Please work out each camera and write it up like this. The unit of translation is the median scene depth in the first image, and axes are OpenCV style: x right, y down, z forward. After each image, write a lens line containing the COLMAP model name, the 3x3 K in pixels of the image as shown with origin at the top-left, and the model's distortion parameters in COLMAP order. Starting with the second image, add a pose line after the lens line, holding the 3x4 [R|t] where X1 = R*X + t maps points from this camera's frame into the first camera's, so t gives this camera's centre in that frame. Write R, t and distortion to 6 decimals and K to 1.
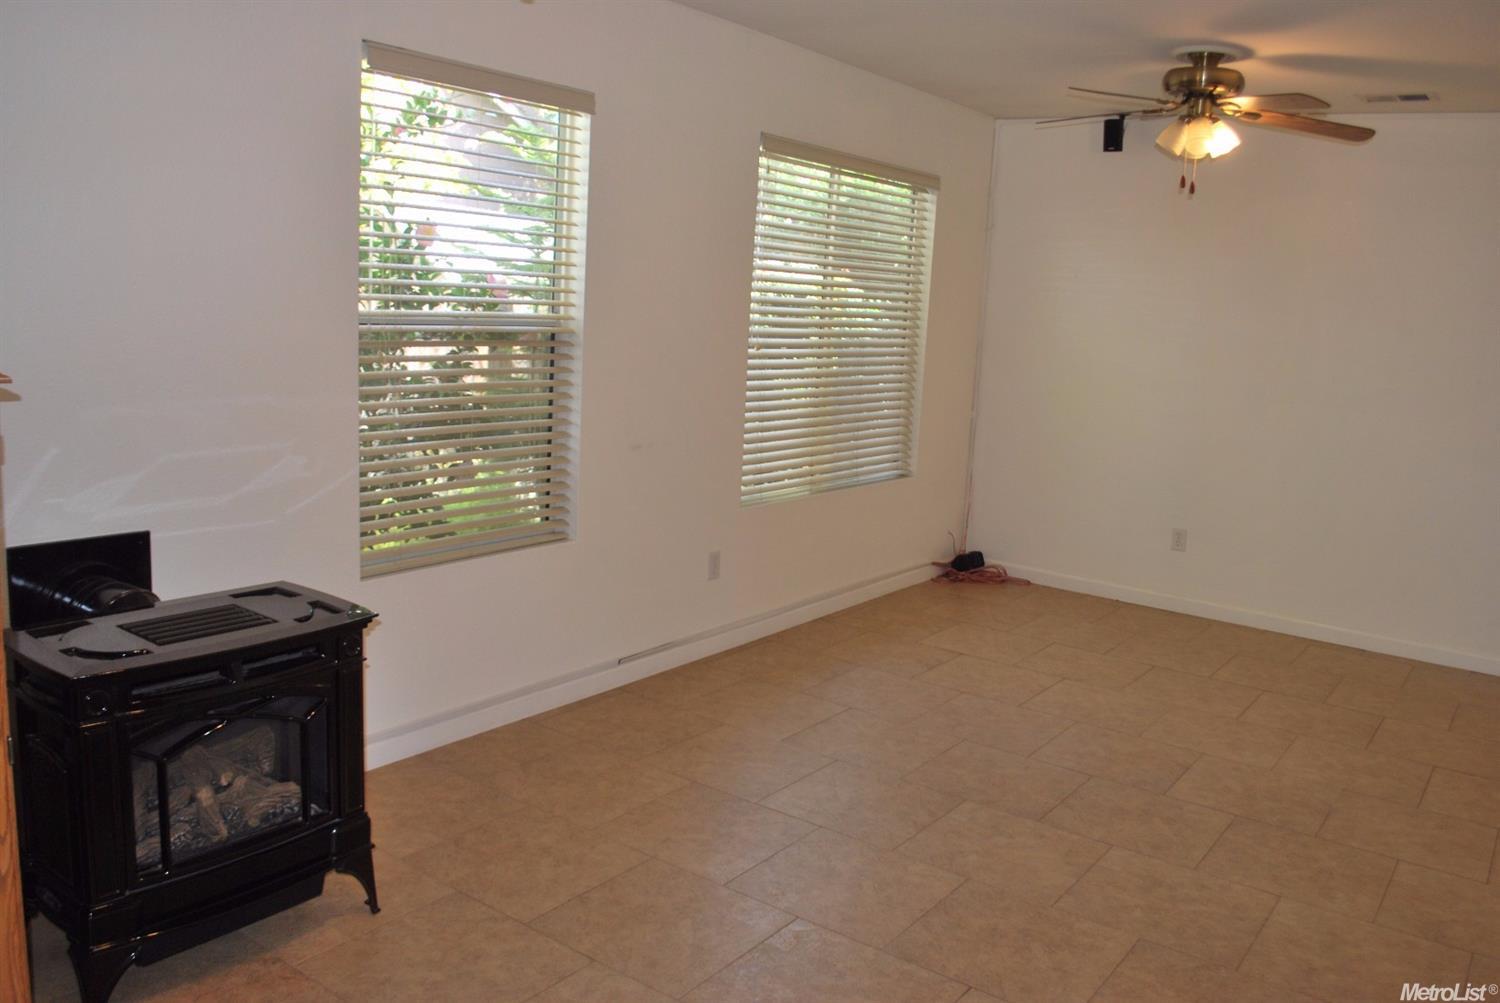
lens RADIAL K [[1200.0, 0, 755.6], [0, 1200.0, 494.0], [0, 0, 1]] dist [-0.080308, 0.005694]
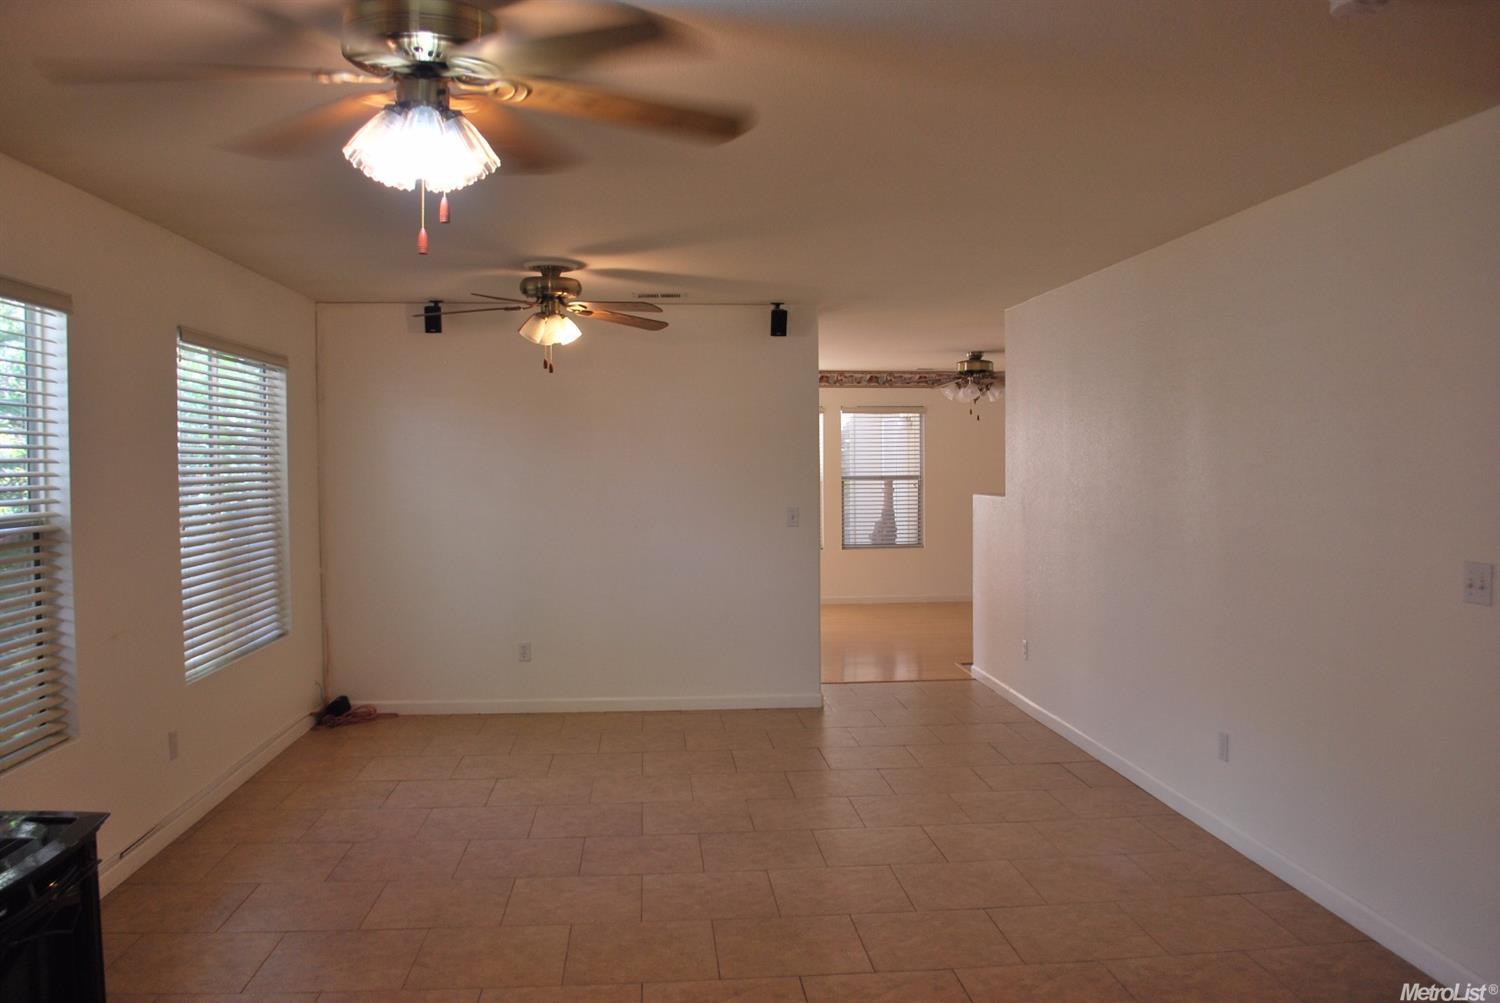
lens RADIAL K [[1179.5, 0, 750.0], [0, 1179.5, 501.5], [0, 0, 1]] dist [-0.030479, 0.000358]
pose [[0.758826, -0.085196, 0.645697, -0.304237], [0.157284, 0.986035, -0.054738, -0.013547], [-0.632017, 0.143095, 0.761629, -0.088422]]
